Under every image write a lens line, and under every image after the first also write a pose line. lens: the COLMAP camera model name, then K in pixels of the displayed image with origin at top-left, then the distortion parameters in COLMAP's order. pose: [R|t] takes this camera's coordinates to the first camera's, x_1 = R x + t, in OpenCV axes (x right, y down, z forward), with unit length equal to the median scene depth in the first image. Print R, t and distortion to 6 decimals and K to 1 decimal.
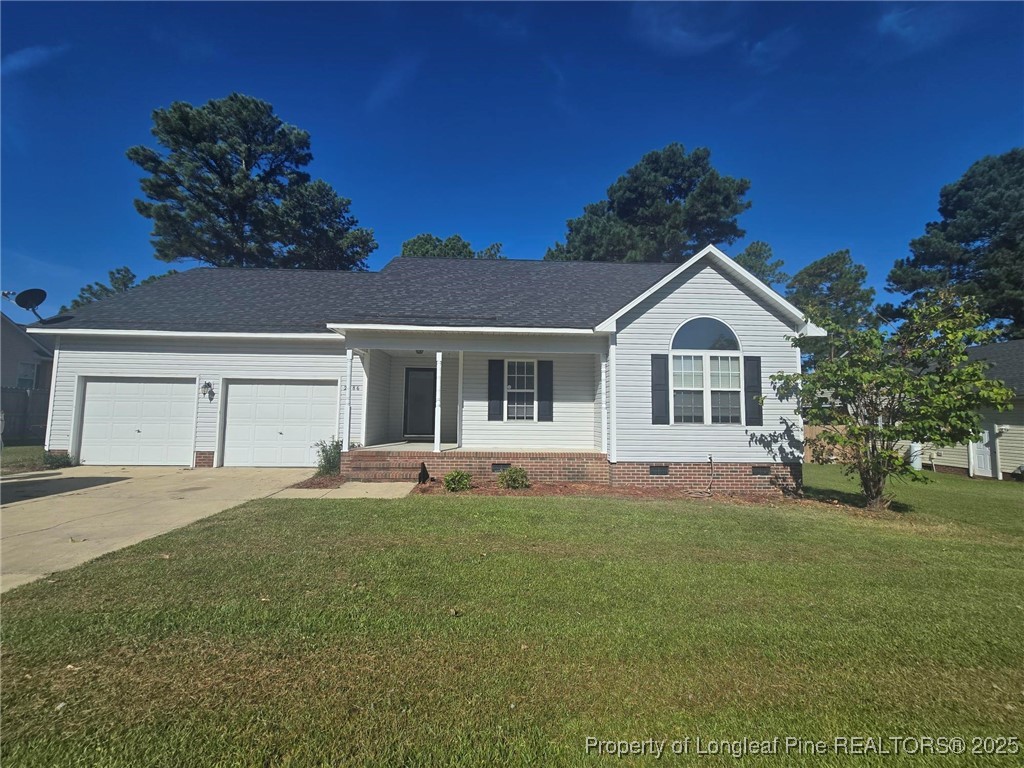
lens RADIAL K [[422.0, 0, 511.7], [0, 422.0, 379.0], [0, 0, 1]] dist [-0.000782, -0.000328]
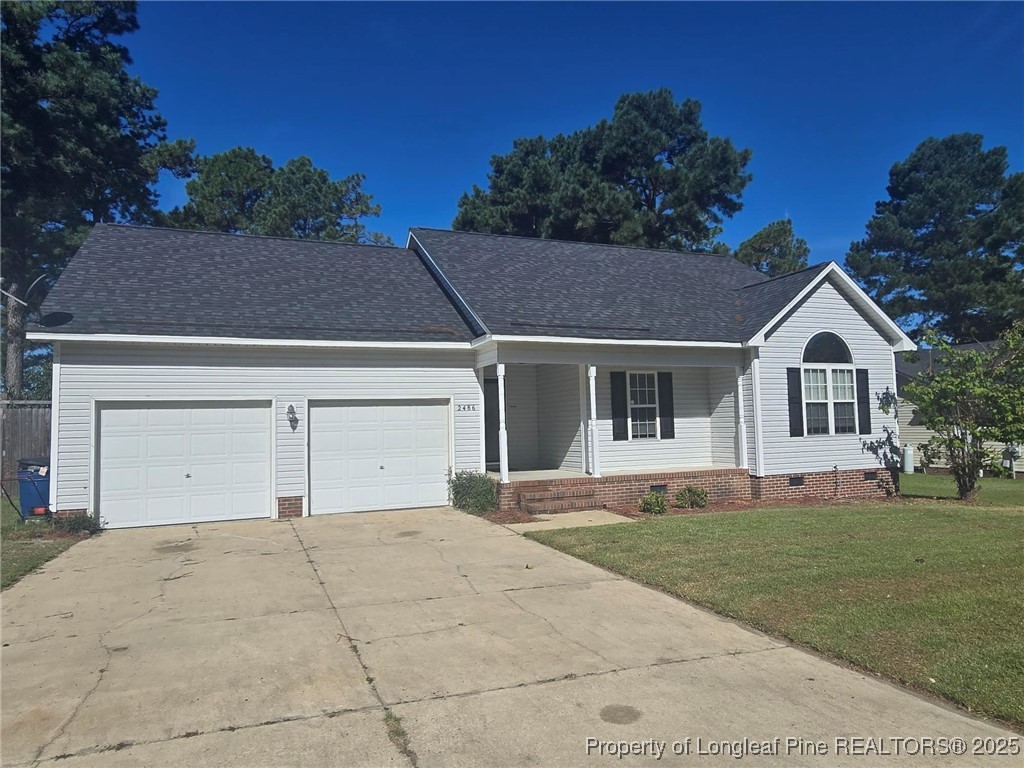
lens RADIAL K [[670.6, 0, 512.0], [0, 670.6, 384.0], [0, 0, 1]] dist [-0.003842, -0.001960]
pose [[0.940672, -0.013625, 0.339044, -0.770554], [0.007901, 0.999802, 0.018258, -0.050340], [-0.339226, -0.014496, 0.940593, -0.264898]]
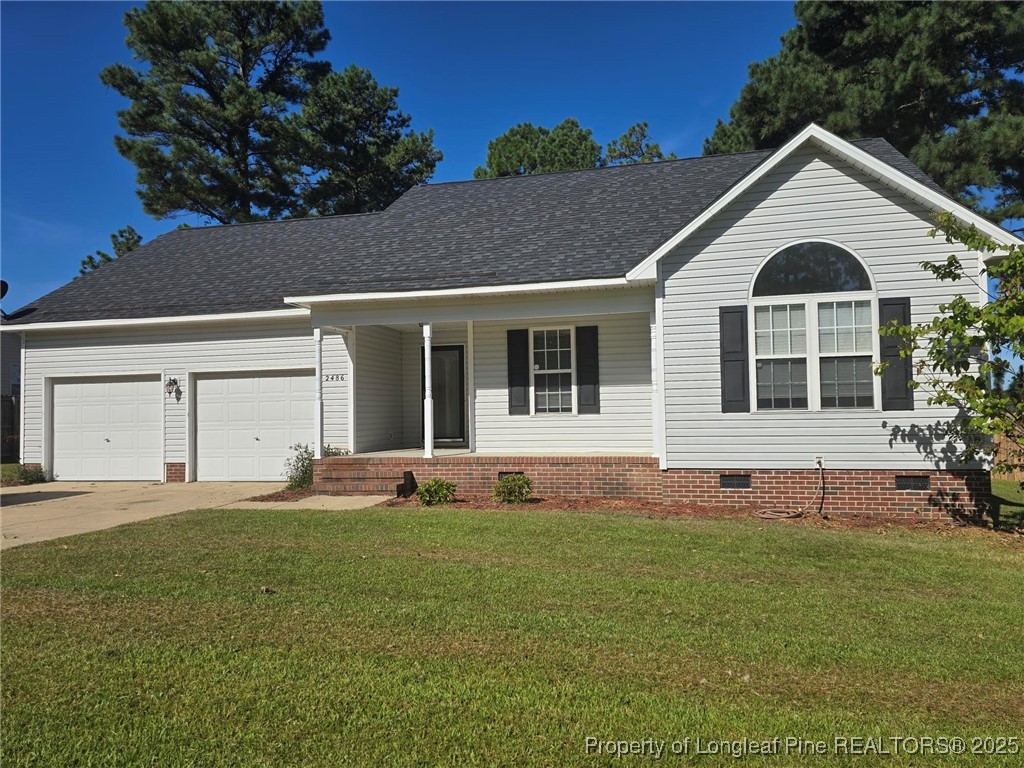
lens RADIAL K [[709.6, 0, 515.4], [0, 709.6, 387.5], [0, 0, 1]] dist [0.114441, -0.127436]
pose [[0.959697, -0.039817, -0.278202, 0.306747], [0.051991, 0.997980, 0.036516, 0.008583], [0.276186, -0.049508, 0.959828, -0.160379]]
